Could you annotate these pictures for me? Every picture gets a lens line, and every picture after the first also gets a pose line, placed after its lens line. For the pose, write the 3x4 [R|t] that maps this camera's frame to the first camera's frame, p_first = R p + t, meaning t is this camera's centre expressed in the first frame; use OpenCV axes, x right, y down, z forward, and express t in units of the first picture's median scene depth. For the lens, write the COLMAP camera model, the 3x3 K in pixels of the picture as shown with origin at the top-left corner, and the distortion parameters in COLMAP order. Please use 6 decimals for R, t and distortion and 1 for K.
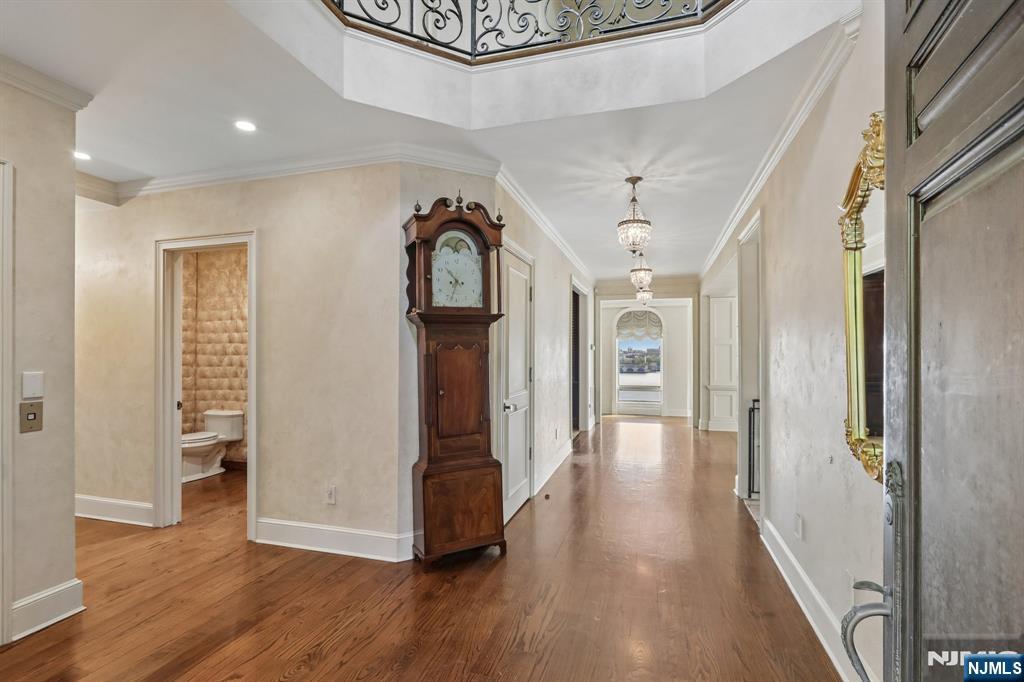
lens RADIAL K [[473.2, 0, 510.1], [0, 473.2, 352.7], [0, 0, 1]] dist [-0.000424, 0.000037]
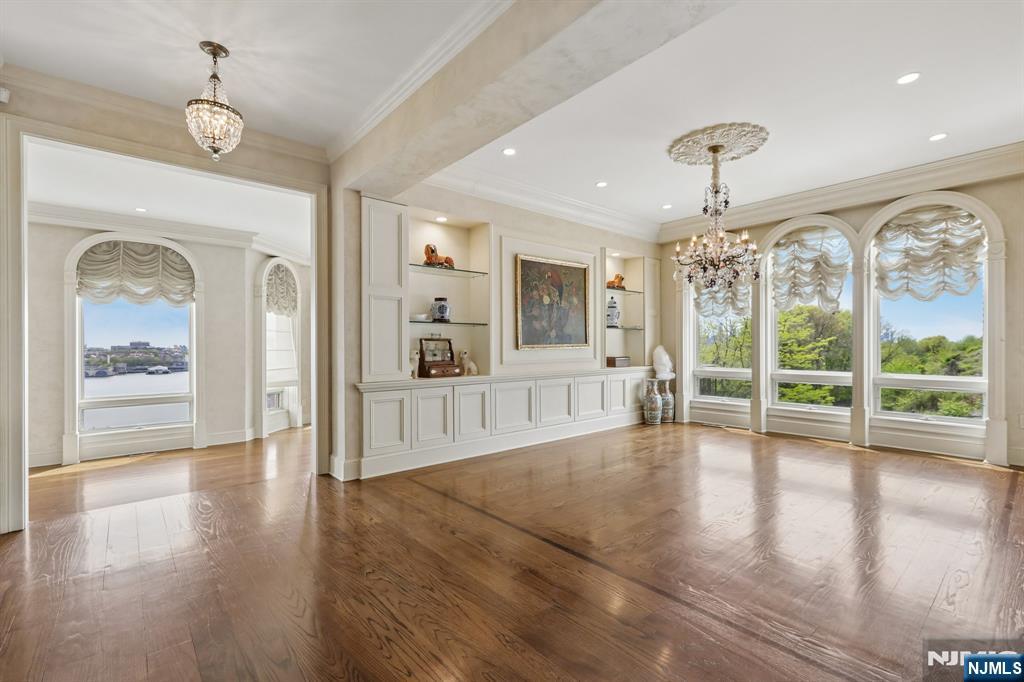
lens RADIAL K [[455.6, 0, 516.4], [0, 455.6, 346.1], [0, 0, 1]] dist [0.002513, 0.000690]
pose [[0.533362, -0.002546, 0.845883, 0.267891], [0.009045, 0.999955, -0.002694, 0.075647], [-0.845839, 0.009088, 0.533361, 1.384704]]
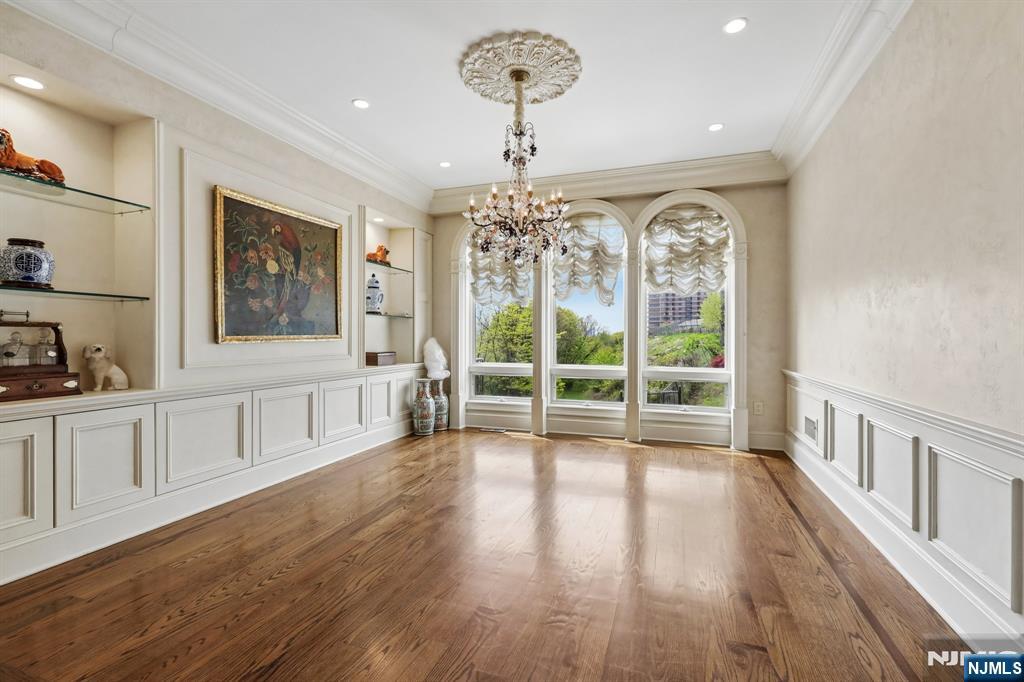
lens RADIAL K [[455.1, 0, 514.4], [0, 455.1, 337.1], [0, 0, 1]] dist [-0.001932, 0.000625]
pose [[0.044985, 0.001299, 0.998987, 0.603814], [0.005156, 0.999986, -0.001532, 0.075178], [-0.998974, 0.005220, 0.044978, 1.522955]]
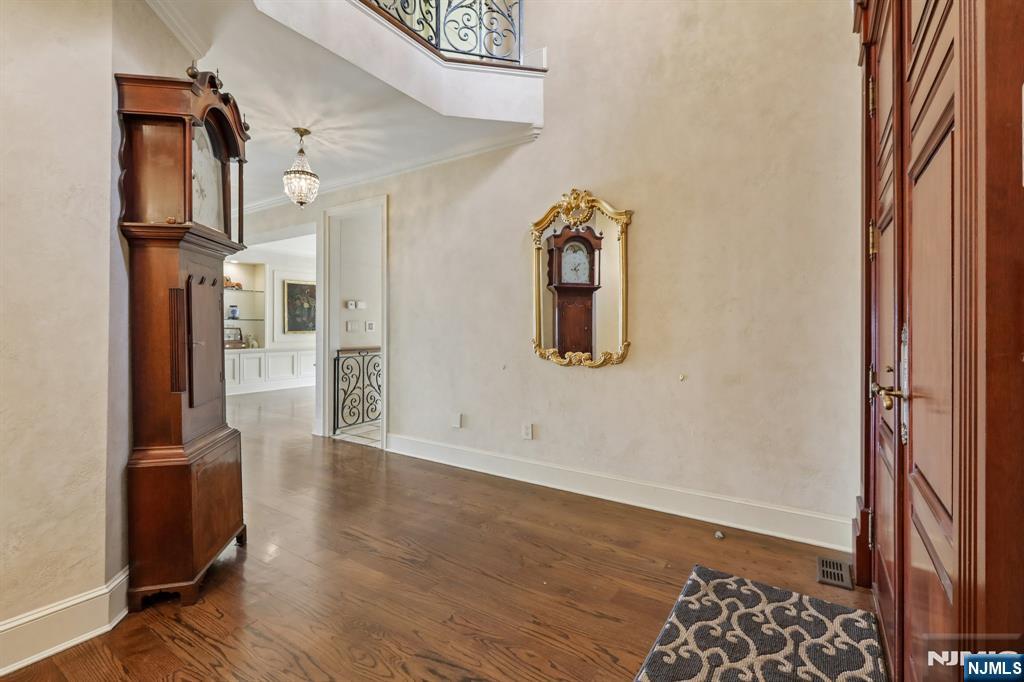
lens RADIAL K [[464.1, 0, 514.6], [0, 464.1, 326.5], [0, 0, 1]] dist [0.000784, 0.000640]
pose [[0.284703, 0.001910, 0.958614, -0.556366], [0.001167, 0.999997, -0.002340, 0.051708], [-0.958615, 0.001785, 0.284700, 0.288217]]
